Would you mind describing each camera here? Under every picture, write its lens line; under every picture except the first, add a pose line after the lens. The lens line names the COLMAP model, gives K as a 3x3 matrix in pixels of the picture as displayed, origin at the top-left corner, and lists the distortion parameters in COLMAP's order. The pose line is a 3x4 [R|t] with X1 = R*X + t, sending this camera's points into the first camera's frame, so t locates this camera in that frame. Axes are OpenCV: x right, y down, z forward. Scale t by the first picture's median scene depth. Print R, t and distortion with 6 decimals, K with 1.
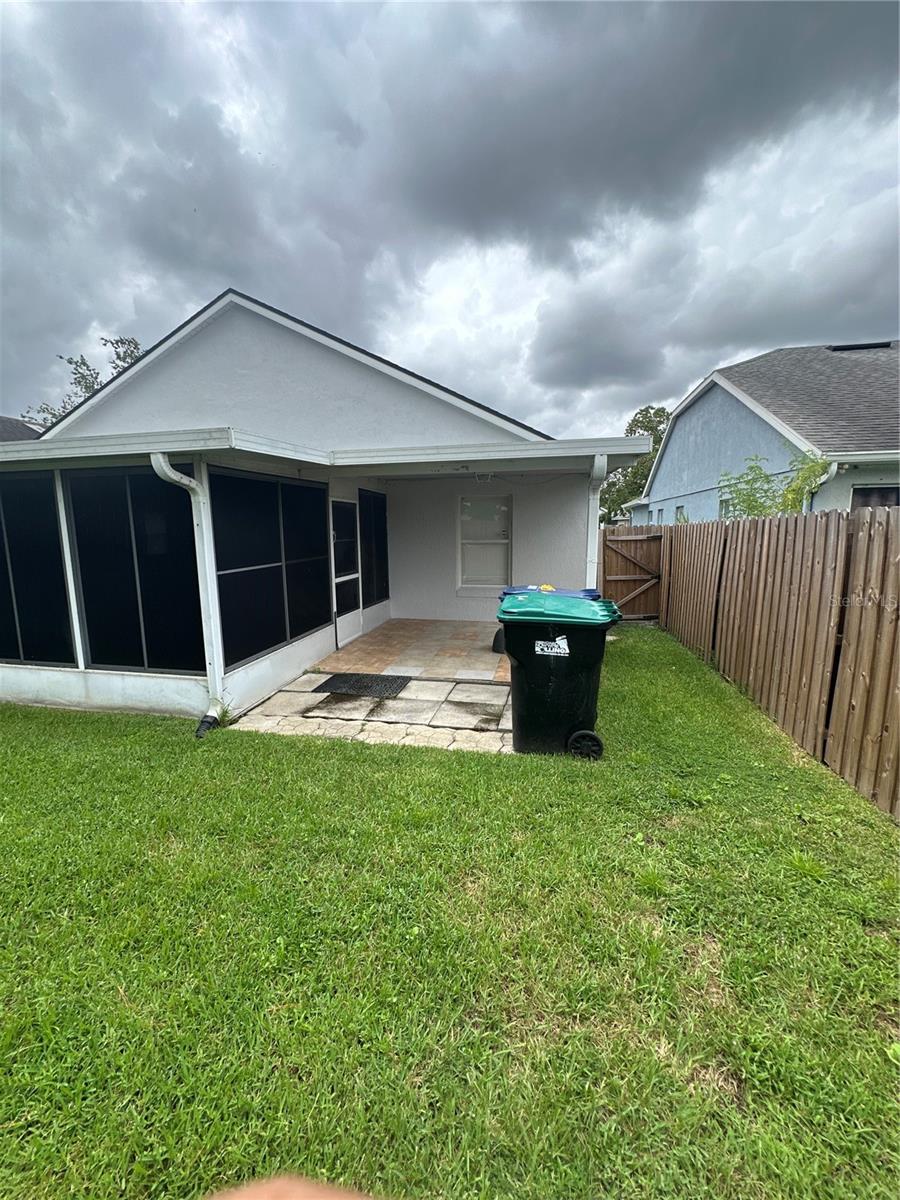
lens RADIAL K [[480.5, 0, 450.2], [0, 480.5, 602.1], [0, 0, 1]] dist [-0.011250, 0.002308]
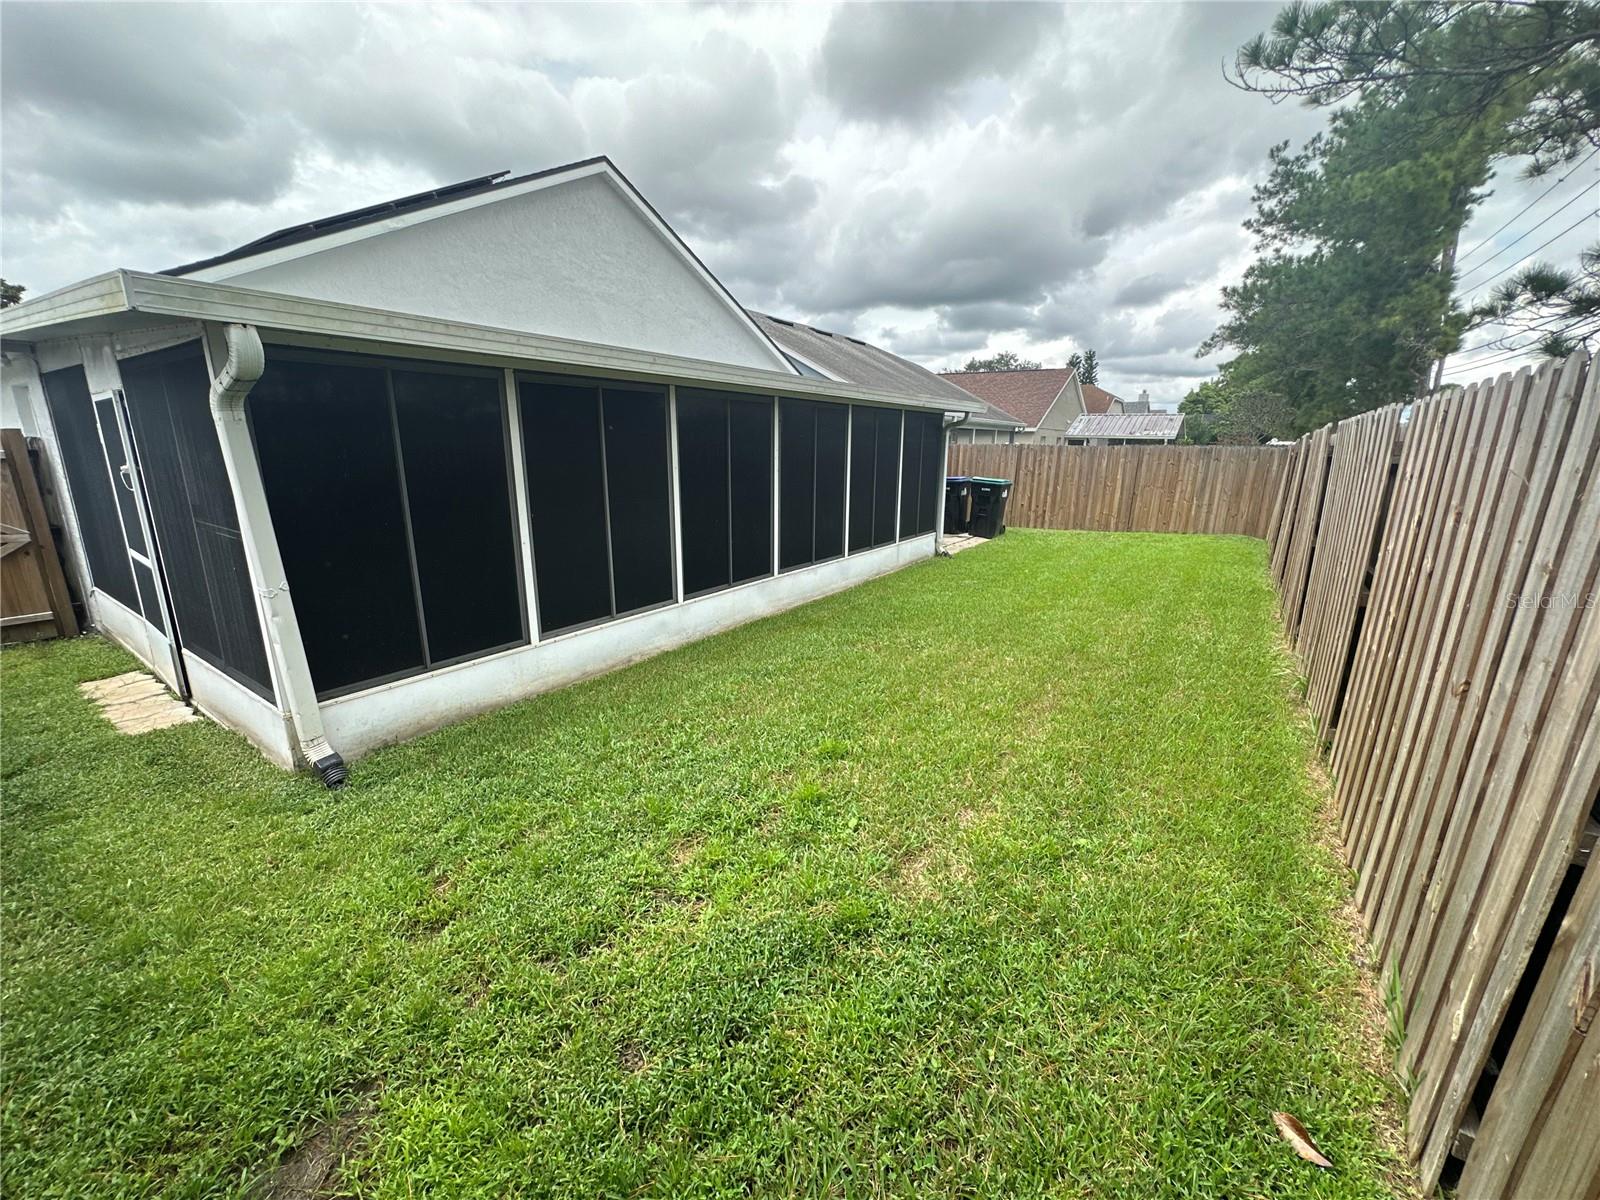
lens RADIAL K [[640.6, 0, 799.7], [0, 640.6, 606.5], [0, 0, 1]] dist [-0.011250, 0.002308]
pose [[0.383603, -0.216829, 0.897683, -1.465060], [0.126534, 0.975219, 0.181486, -0.035684], [-0.914789, 0.043969, 0.401533, 0.252499]]
